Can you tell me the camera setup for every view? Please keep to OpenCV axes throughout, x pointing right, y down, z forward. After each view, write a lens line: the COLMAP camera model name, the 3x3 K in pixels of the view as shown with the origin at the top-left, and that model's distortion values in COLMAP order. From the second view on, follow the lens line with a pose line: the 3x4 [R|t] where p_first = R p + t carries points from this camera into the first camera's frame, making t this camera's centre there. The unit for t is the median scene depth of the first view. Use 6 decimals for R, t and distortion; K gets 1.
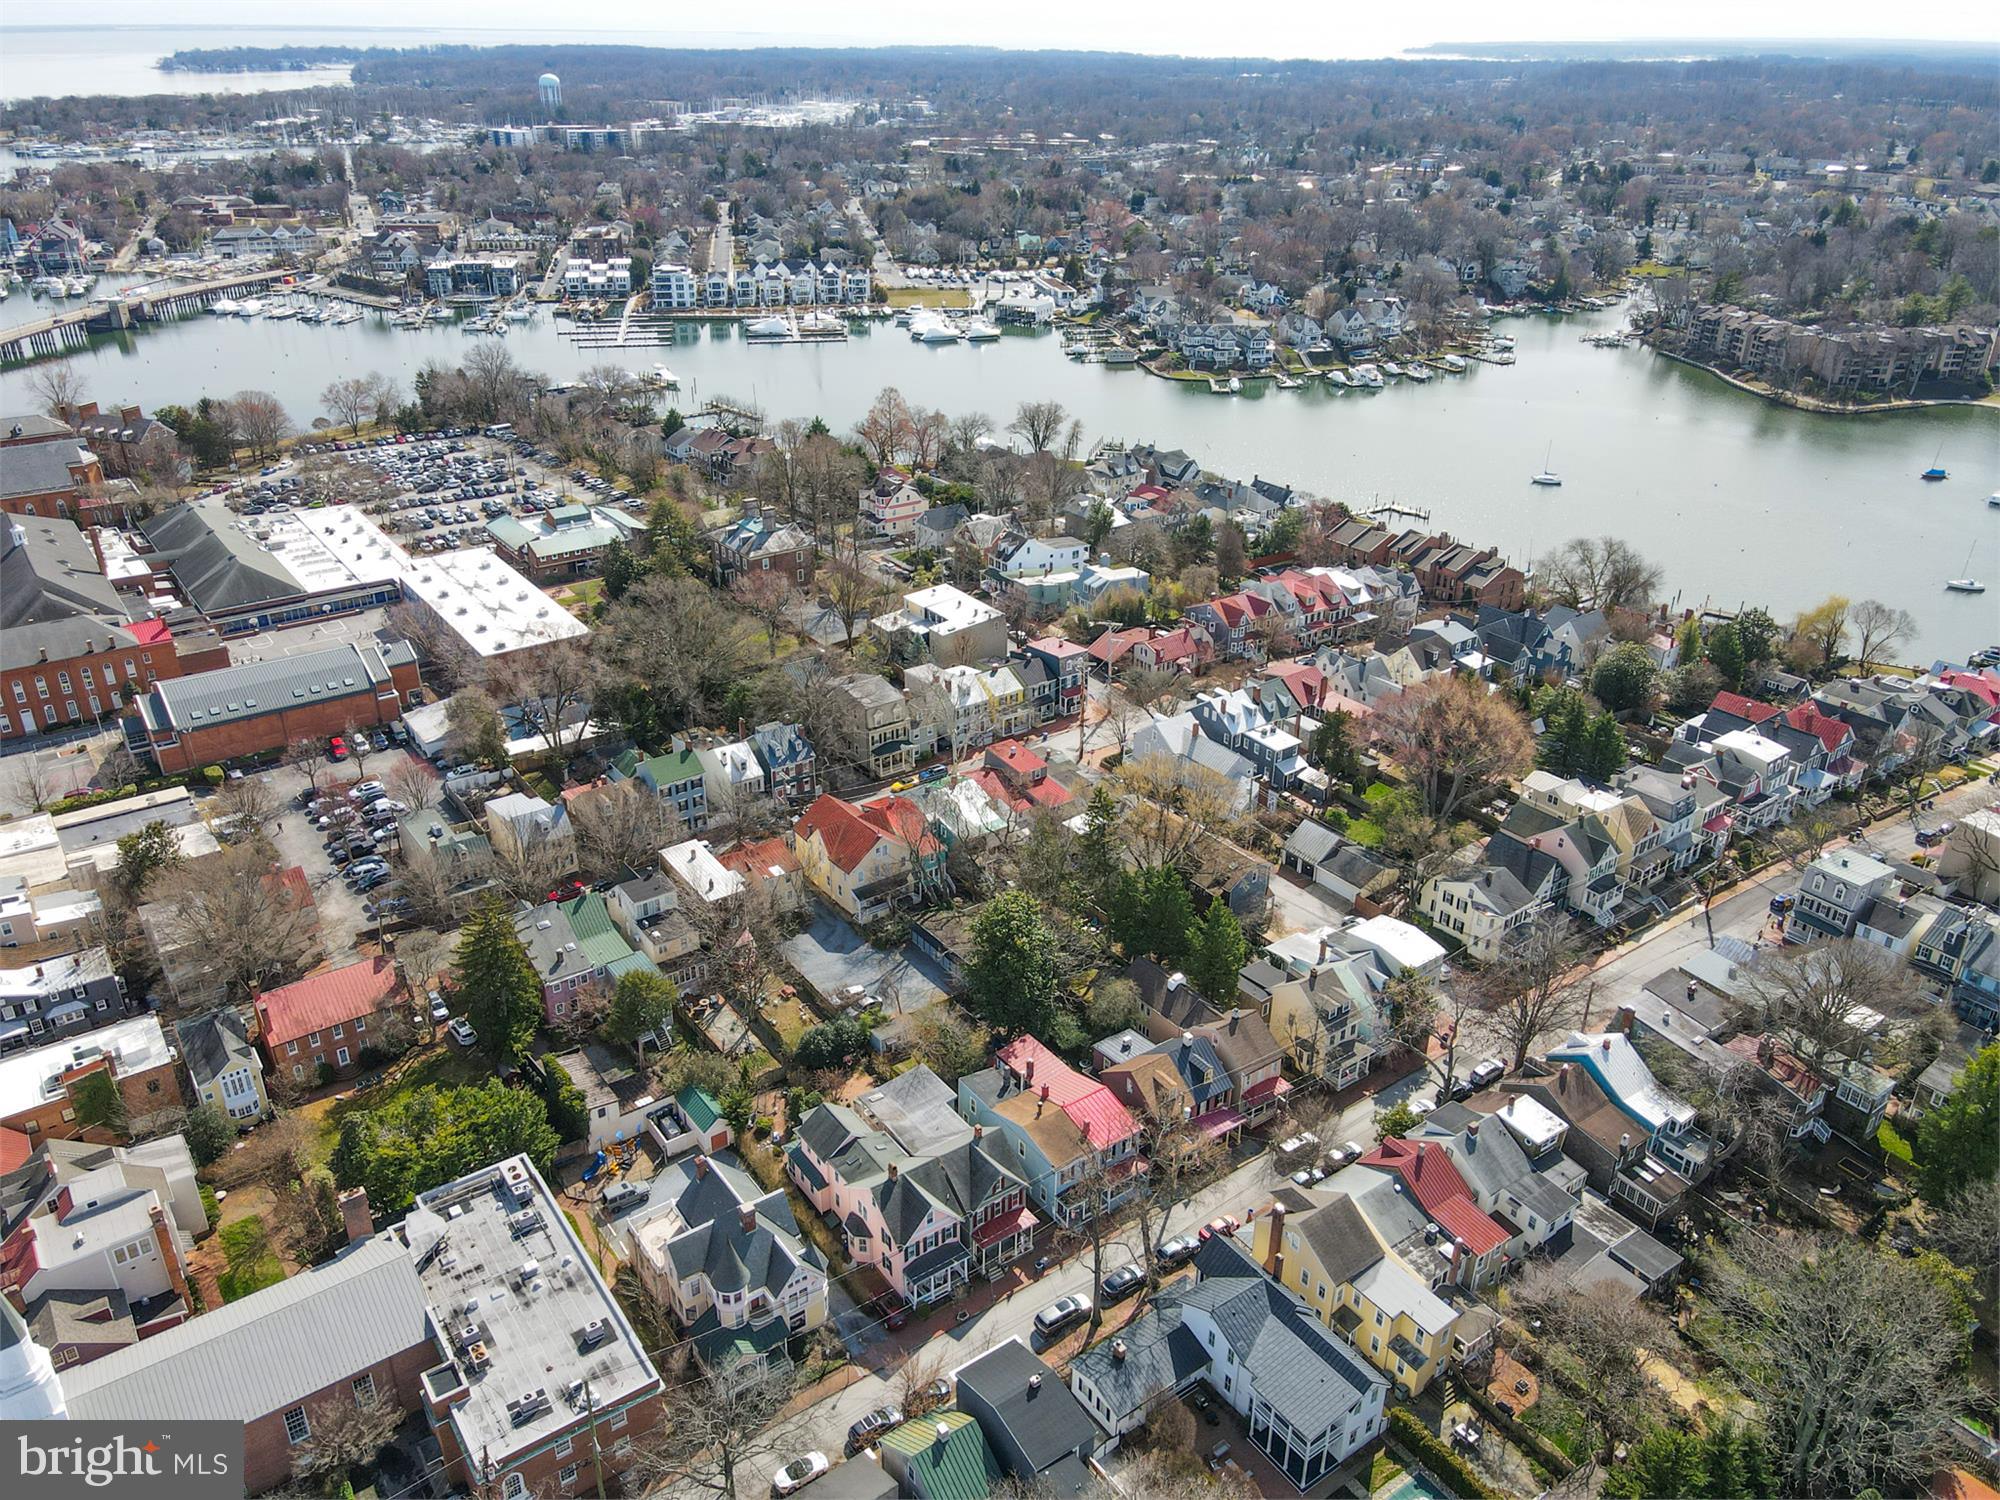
lens RADIAL K [[1465.4, 0, 996.0], [0, 1465.4, 740.4], [0, 0, 1]] dist [0.010227, 0.010496]
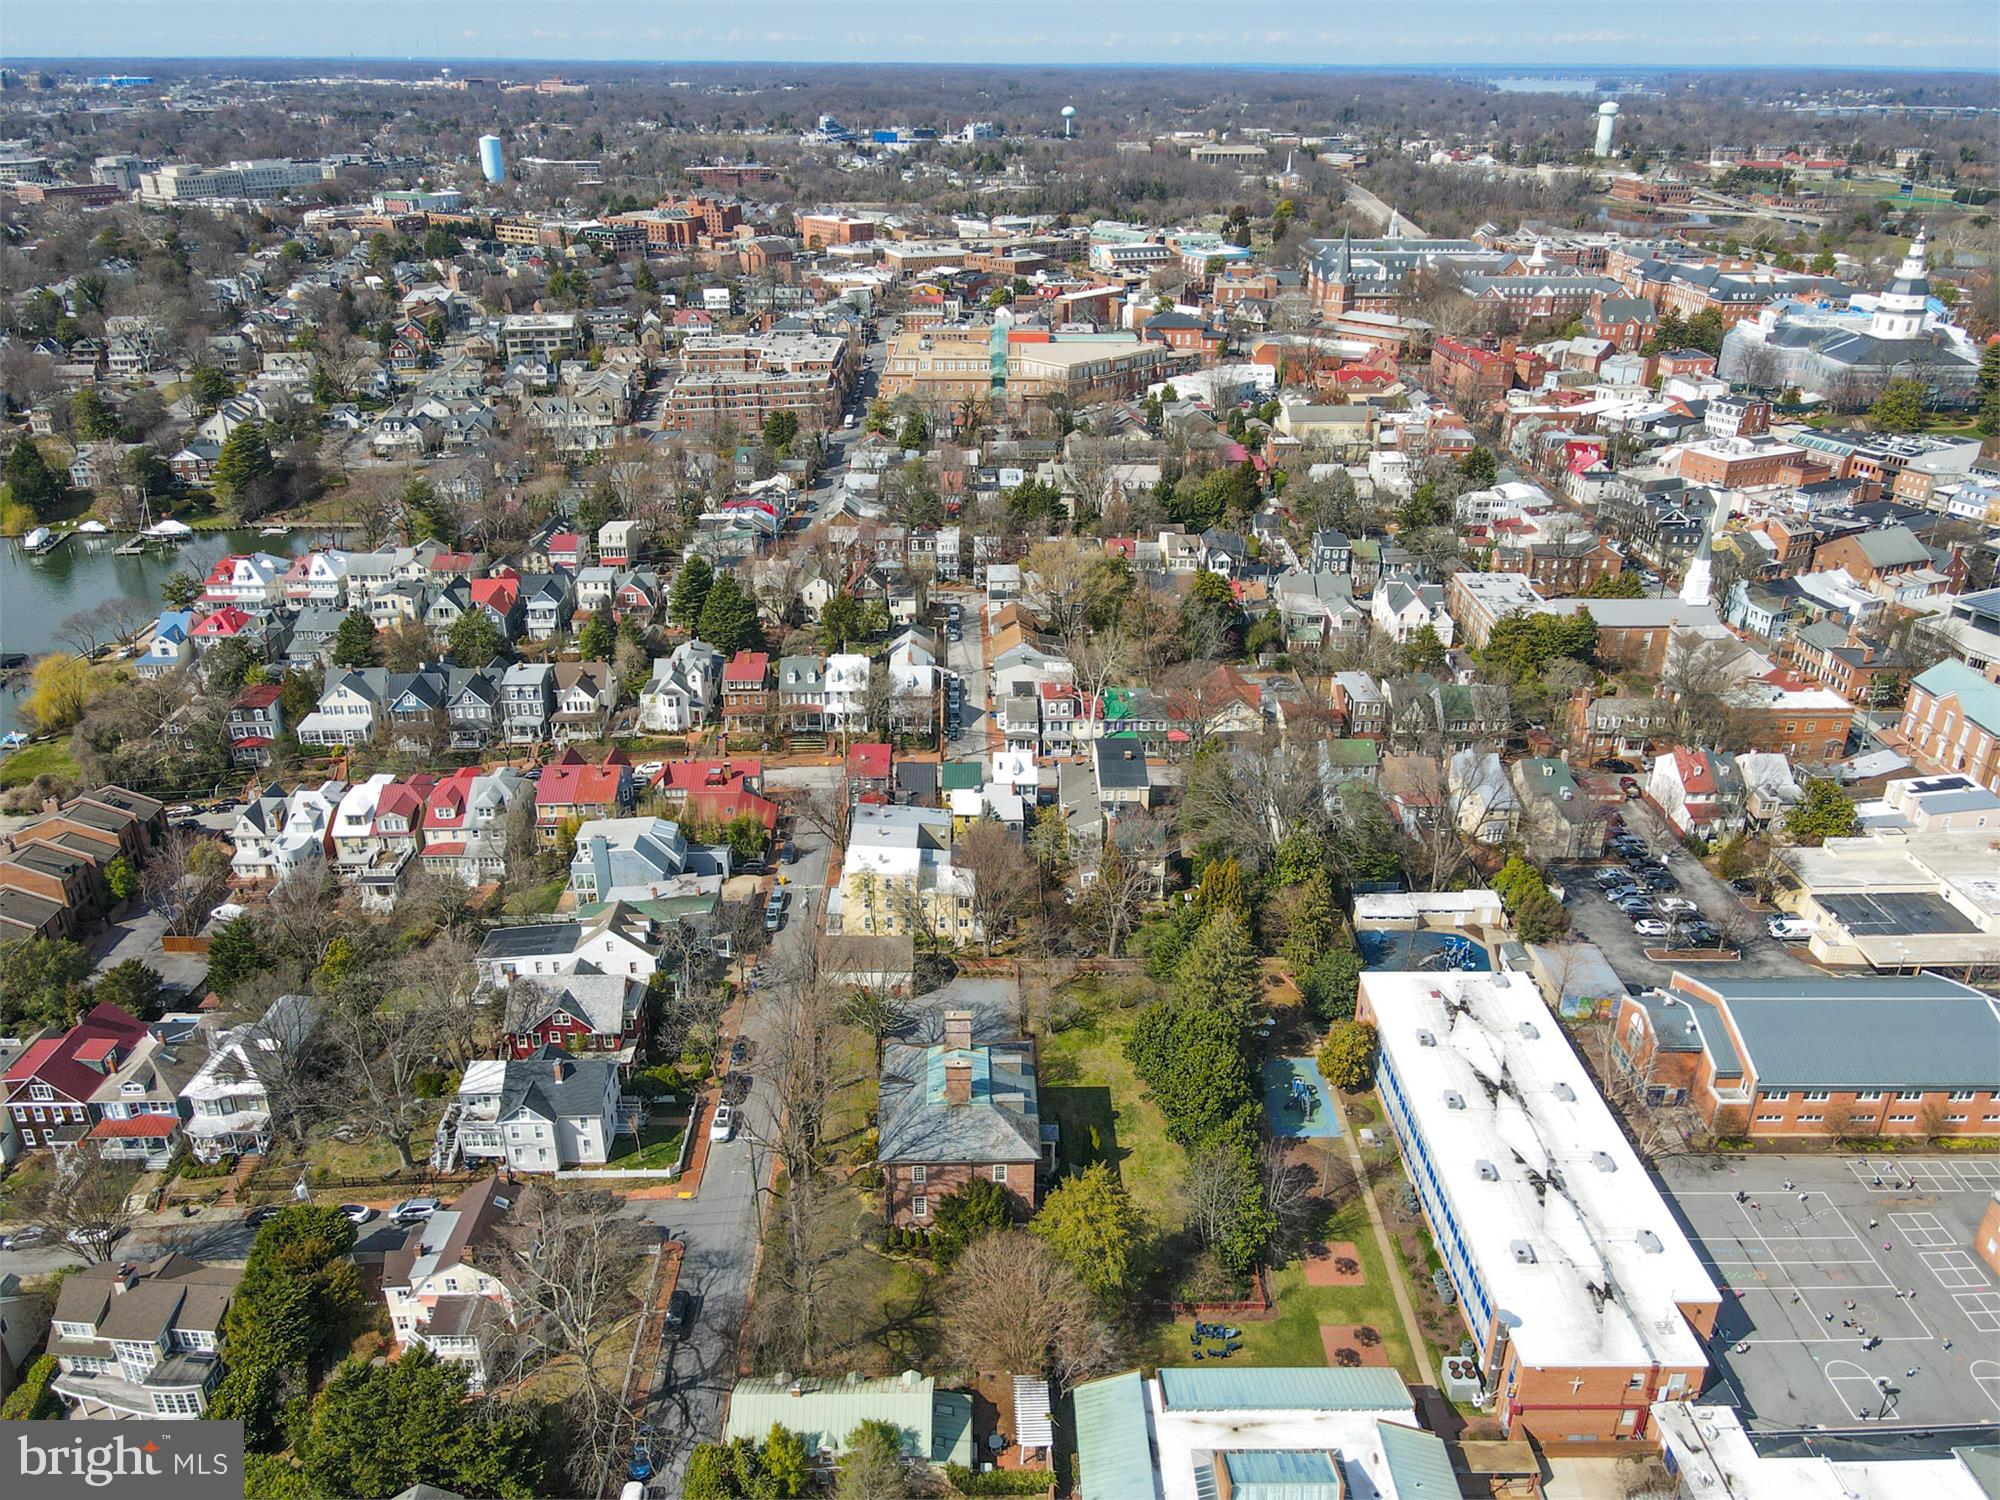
lens RADIAL K [[1465.4, 0, 1008.9], [0, 1465.4, 754.5], [0, 0, 1]] dist [0.010227, 0.010496]
pose [[-0.820611, -0.254254, 0.511814, -0.195468], [0.239569, 0.660046, 0.712001, -0.275427], [-0.518849, 0.706891, -0.480730, 0.567327]]
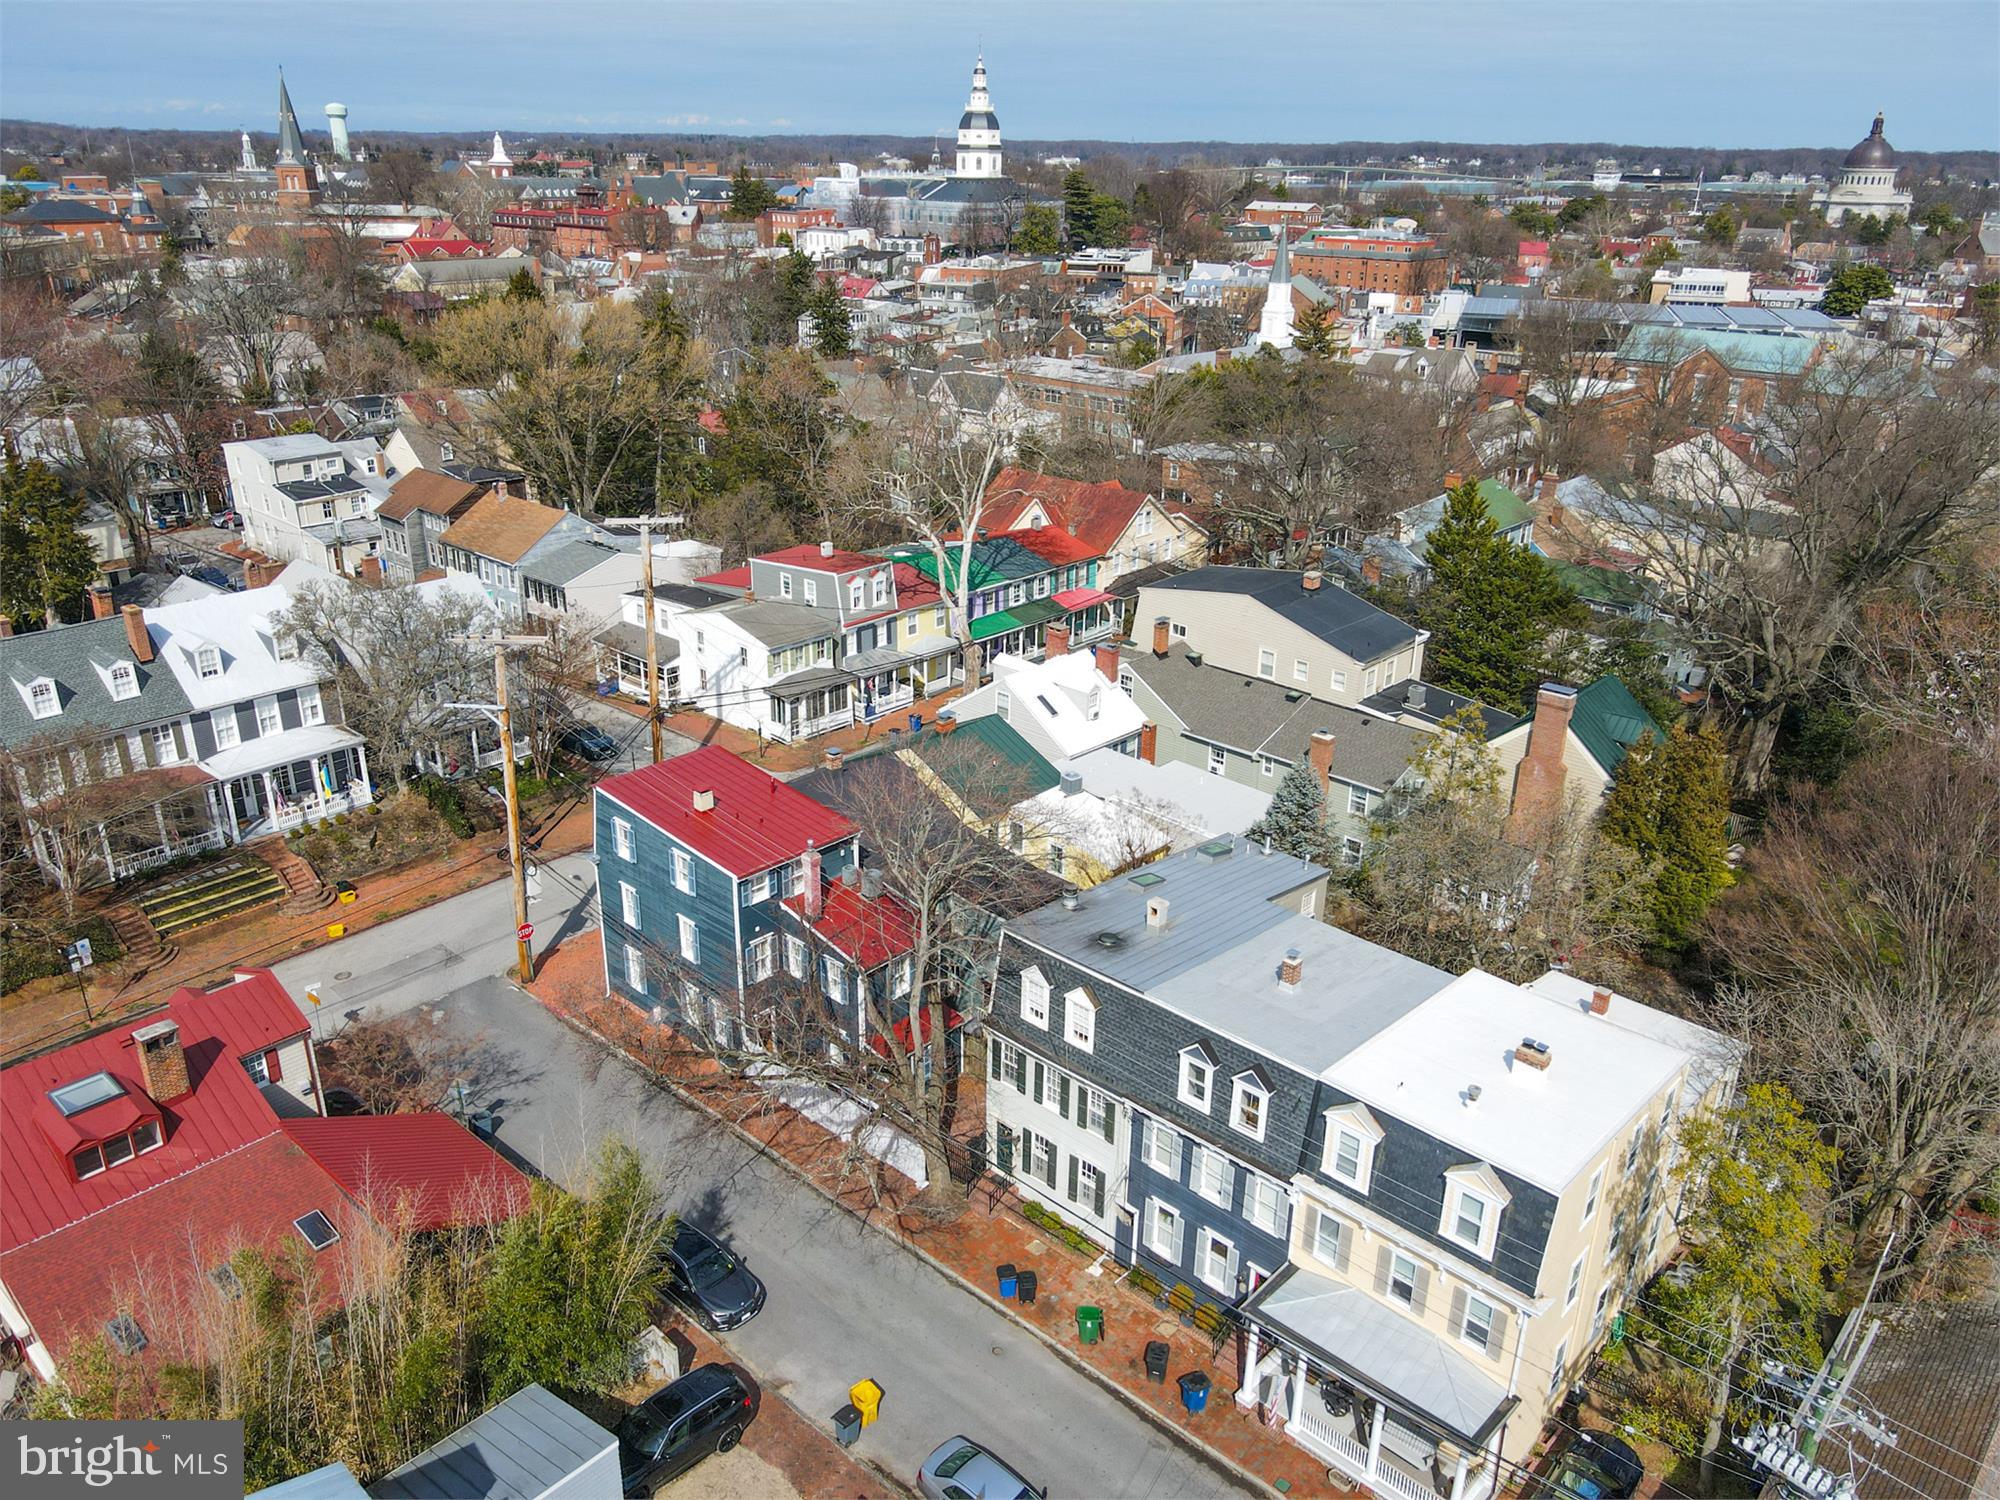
lens RADIAL K [[1465.4, 0, 1005.0], [0, 1465.4, 747.6], [0, 0, 1]] dist [0.010227, 0.010496]
pose [[-0.979560, 0.058303, -0.192520, 0.016796], [-0.104685, 0.669502, 0.735397, -0.102656], [0.171768, 0.740519, -0.649713, 0.476781]]
